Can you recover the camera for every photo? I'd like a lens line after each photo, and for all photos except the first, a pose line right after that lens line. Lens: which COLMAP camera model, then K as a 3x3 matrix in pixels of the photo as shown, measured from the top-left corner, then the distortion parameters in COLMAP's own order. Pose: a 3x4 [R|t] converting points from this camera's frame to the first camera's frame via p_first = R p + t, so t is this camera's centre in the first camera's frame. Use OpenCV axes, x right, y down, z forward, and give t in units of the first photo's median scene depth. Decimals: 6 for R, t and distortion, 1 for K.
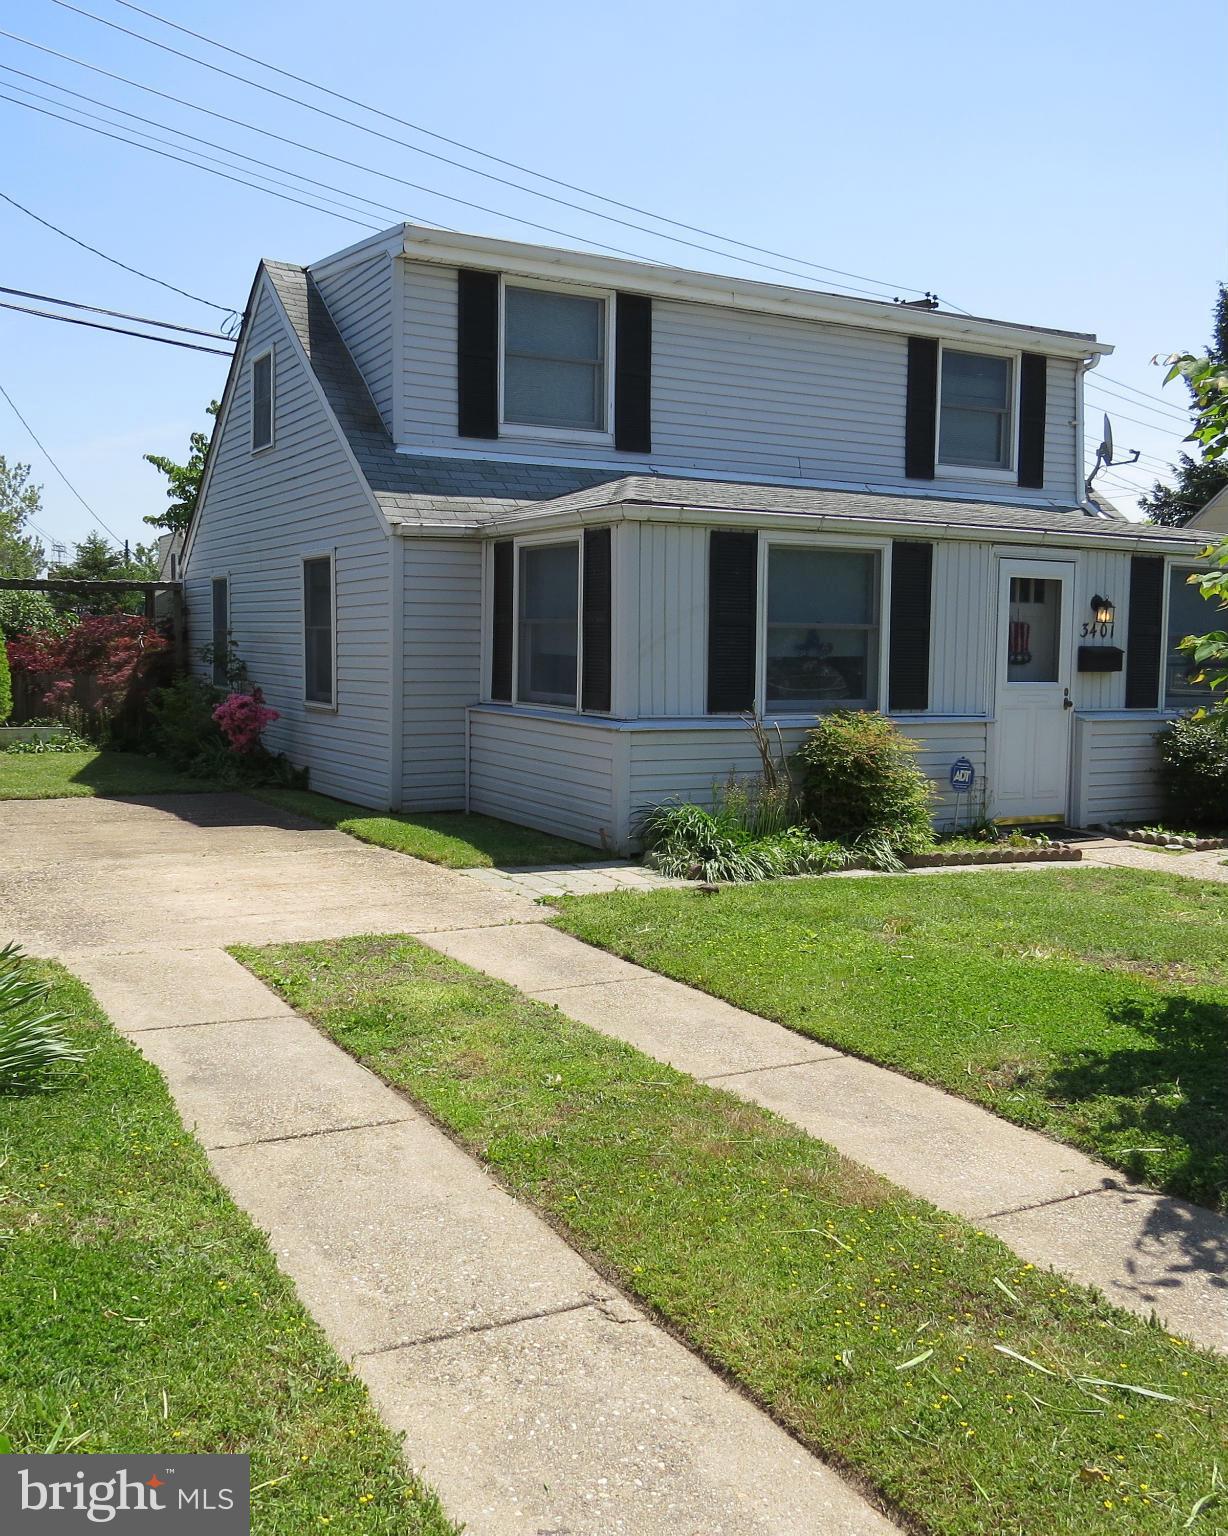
lens RADIAL K [[1466.4, 0, 642.7], [0, 1466.4, 714.2], [0, 0, 1]] dist [-0.028170, 0.000000]
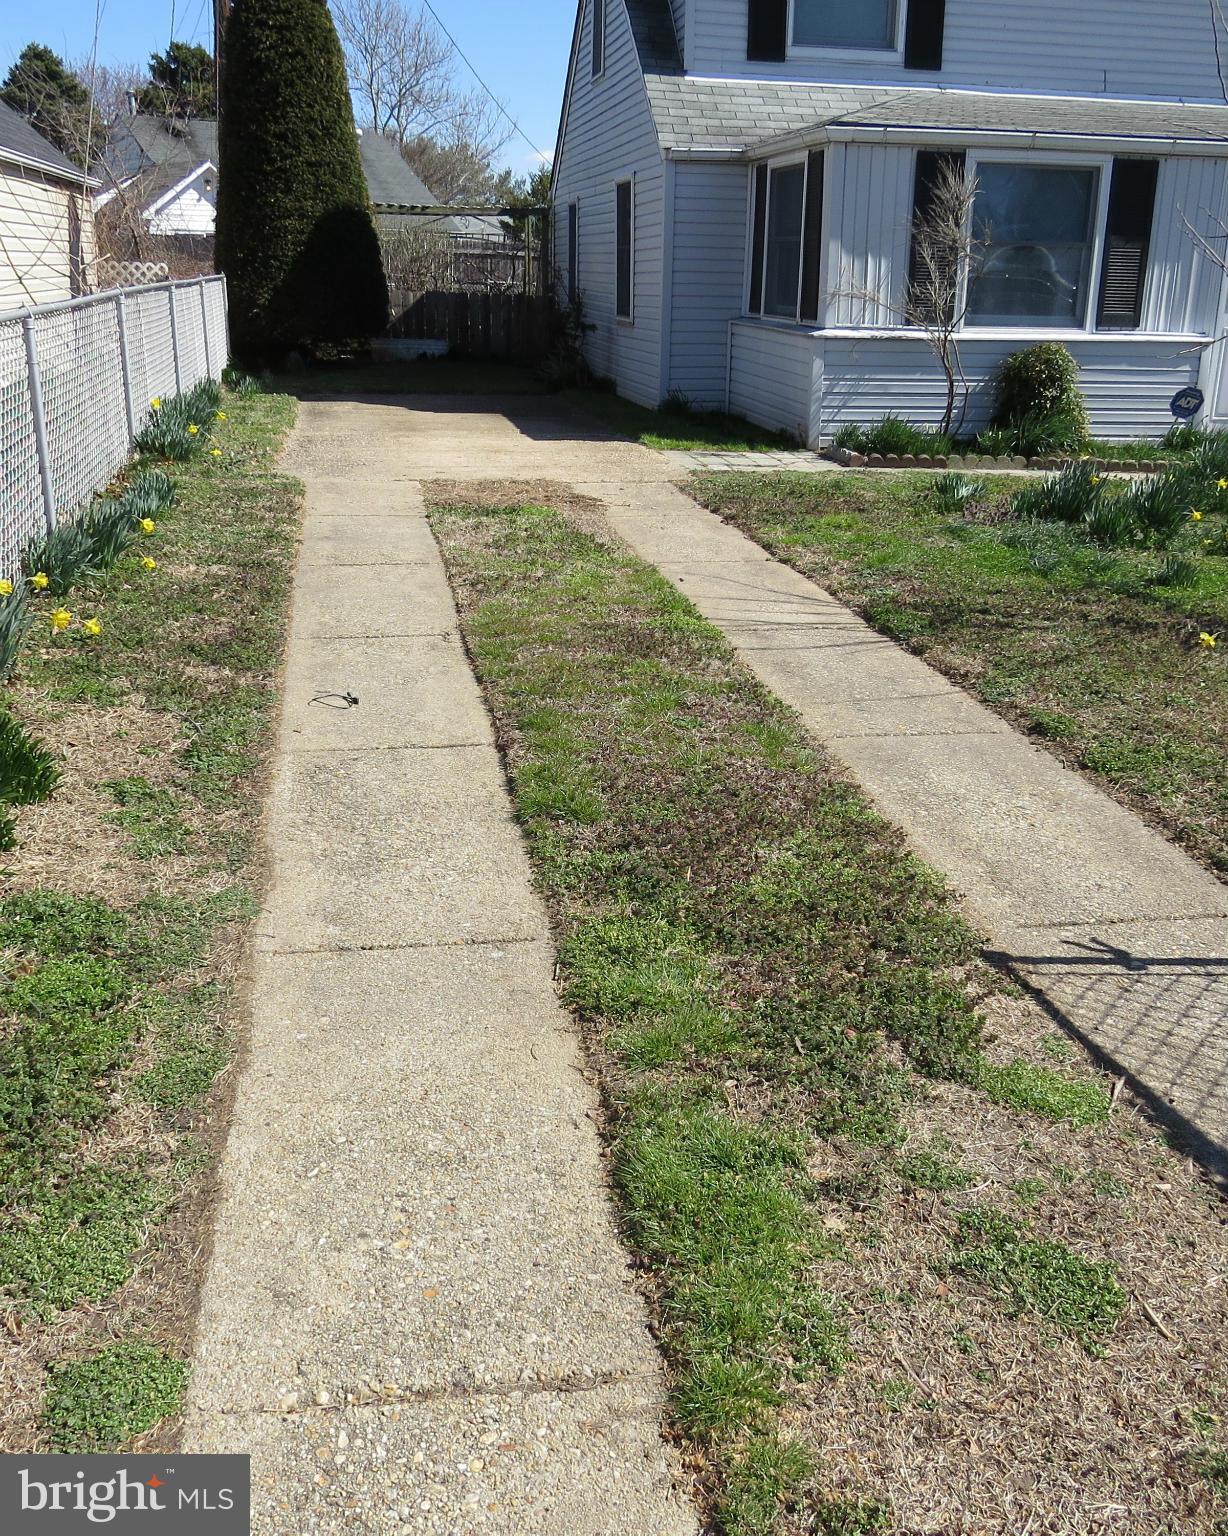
lens RADIAL K [[1466.4, 0, 617.0], [0, 1466.4, 757.6], [0, 0, 1]] dist [-0.028170, 0.000000]
pose [[0.942774, 0.109289, -0.315014, 0.182378], [-0.022164, 0.963209, 0.267839, 0.019448], [0.332696, -0.245530, 0.910510, -0.136201]]
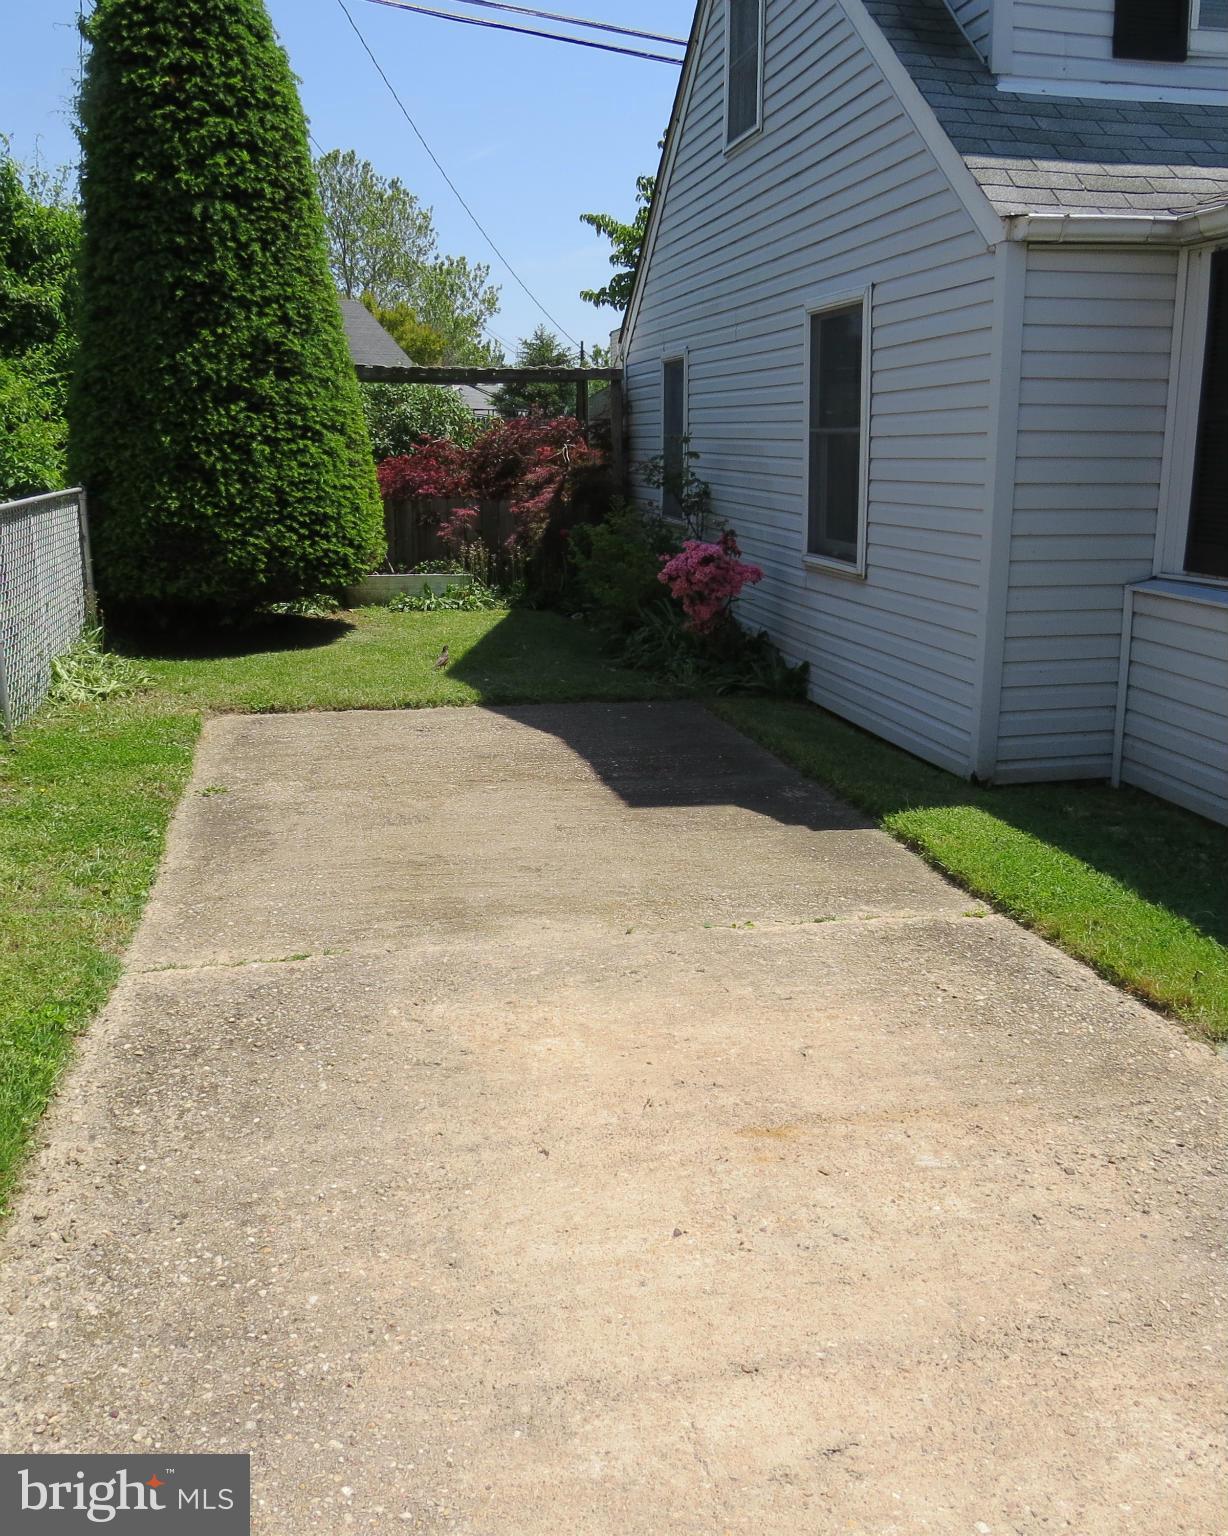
lens RADIAL K [[1466.4, 0, 605.7], [0, 1466.4, 772.6], [0, 0, 1]] dist [-0.028170, 0.000000]
pose [[0.947296, 0.061607, -0.314381, -0.121749], [-0.007283, 0.985223, 0.171122, -0.024949], [0.320277, -0.159814, 0.933746, 0.423148]]
